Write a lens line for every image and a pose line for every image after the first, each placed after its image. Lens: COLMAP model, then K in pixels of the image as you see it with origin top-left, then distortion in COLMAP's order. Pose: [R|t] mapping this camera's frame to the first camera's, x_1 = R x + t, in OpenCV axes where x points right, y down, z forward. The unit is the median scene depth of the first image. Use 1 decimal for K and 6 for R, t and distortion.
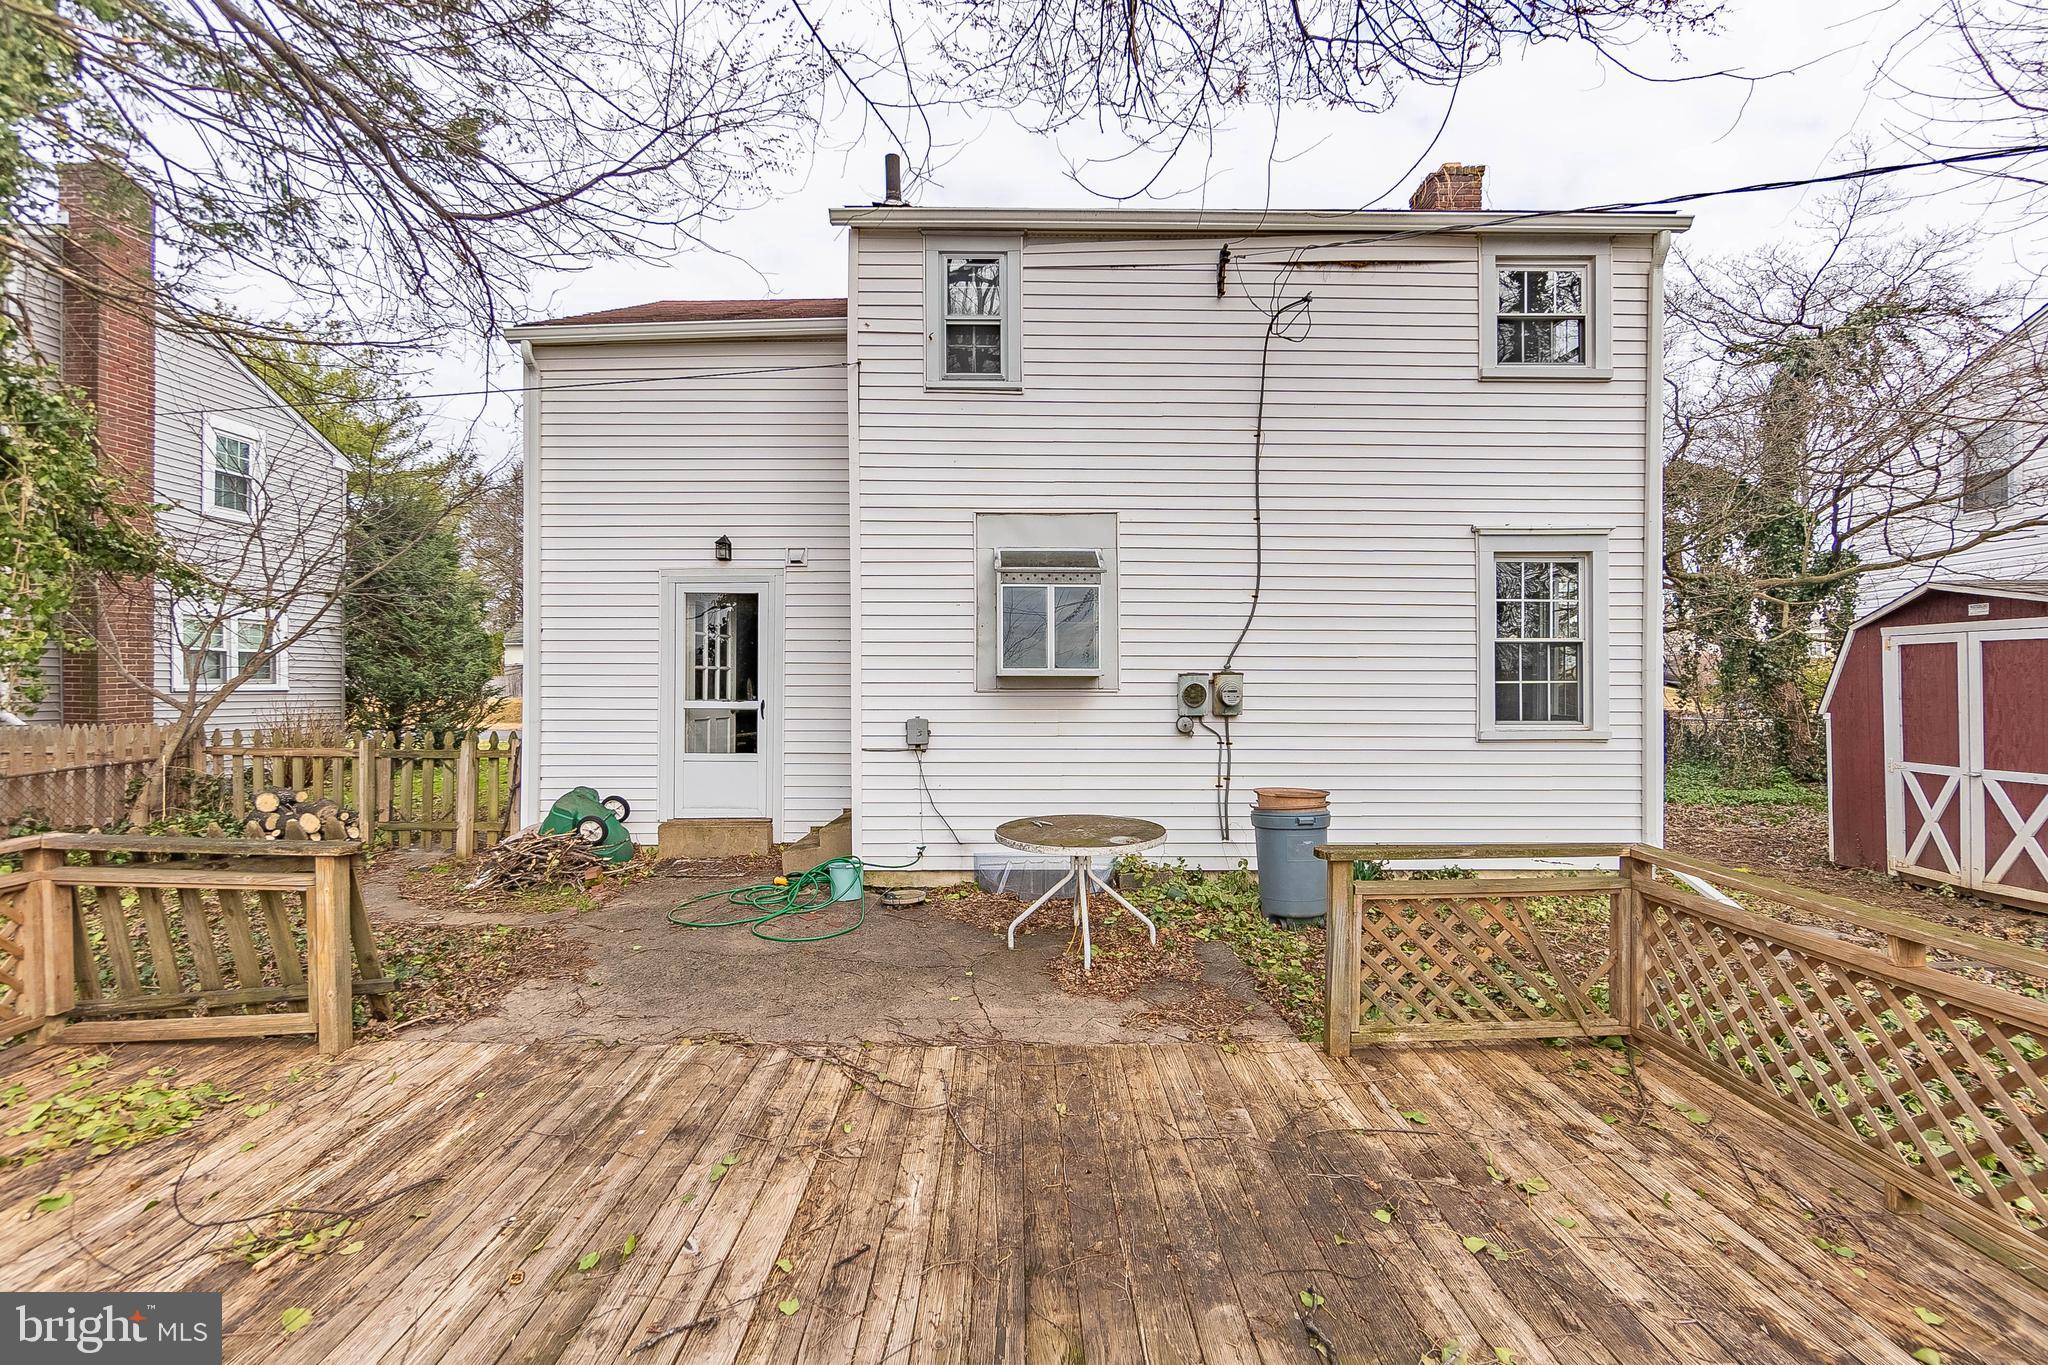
lens RADIAL K [[891.5, 0, 1018.8], [0, 891.5, 684.7], [0, 0, 1]] dist [-0.002092, 0.000120]
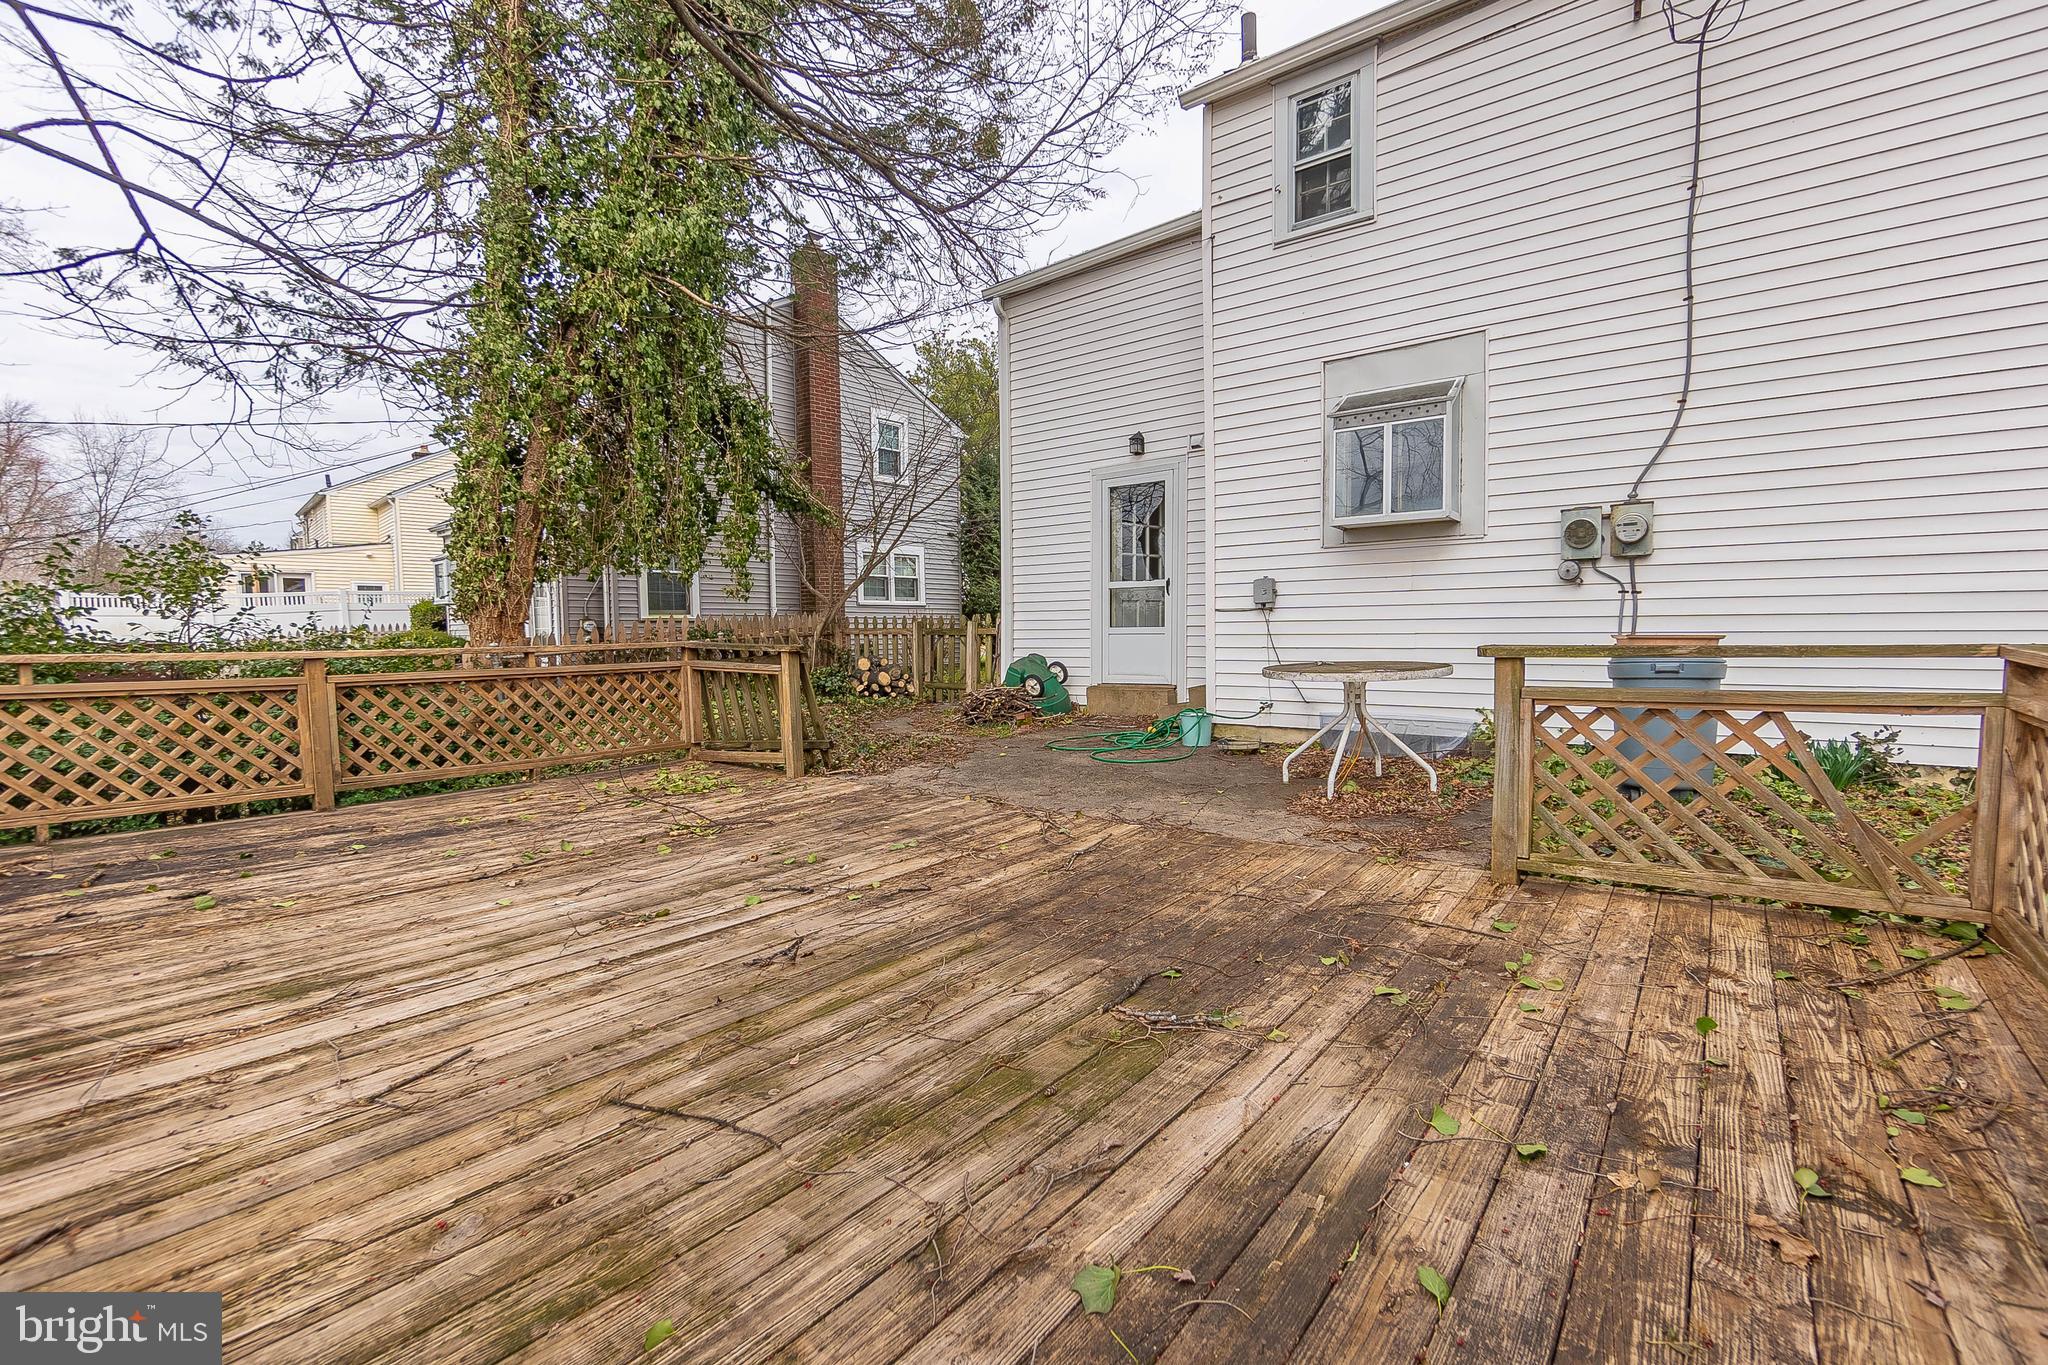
lens RADIAL K [[900.8, 0, 1017.8], [0, 900.8, 682.5], [0, 0, 1]] dist [0.000096, 0.000137]
pose [[0.780523, 0.025390, -0.624611, 0.312942], [0.012328, 0.998355, 0.055988, 0.095947], [0.625005, -0.051400, 0.778926, 0.011452]]
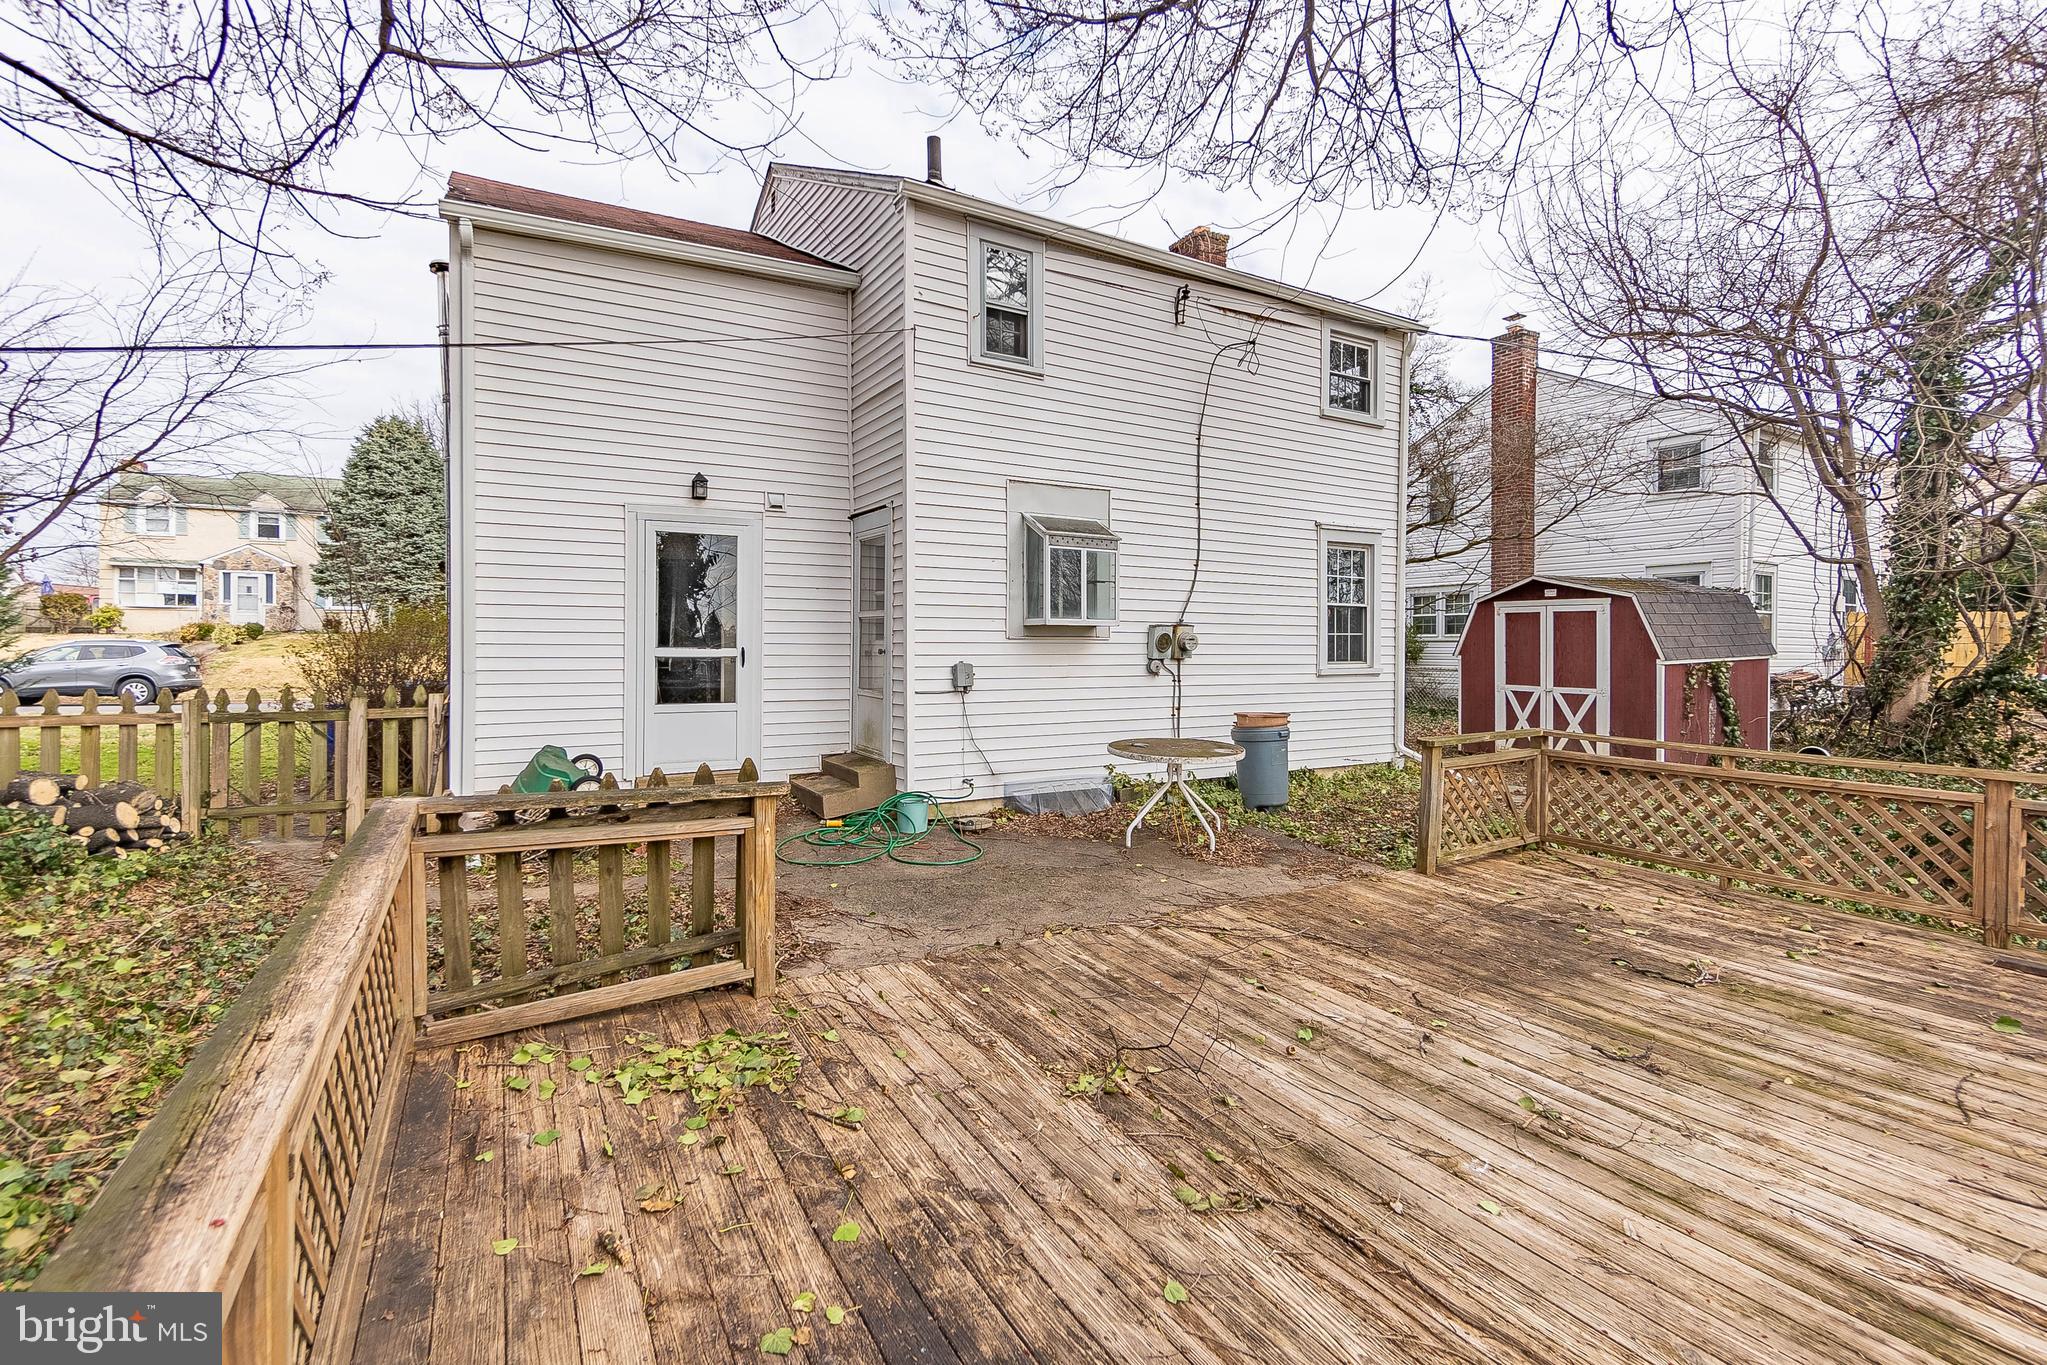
lens RADIAL K [[908.9, 0, 1011.5], [0, 908.9, 652.8], [0, 0, 1]] dist [-0.001732, -0.000411]
pose [[0.871645, -0.002311, 0.490132, -0.607048], [-0.004154, 0.999918, 0.012102, 0.011717], [-0.490120, -0.012584, 0.871564, -0.004526]]
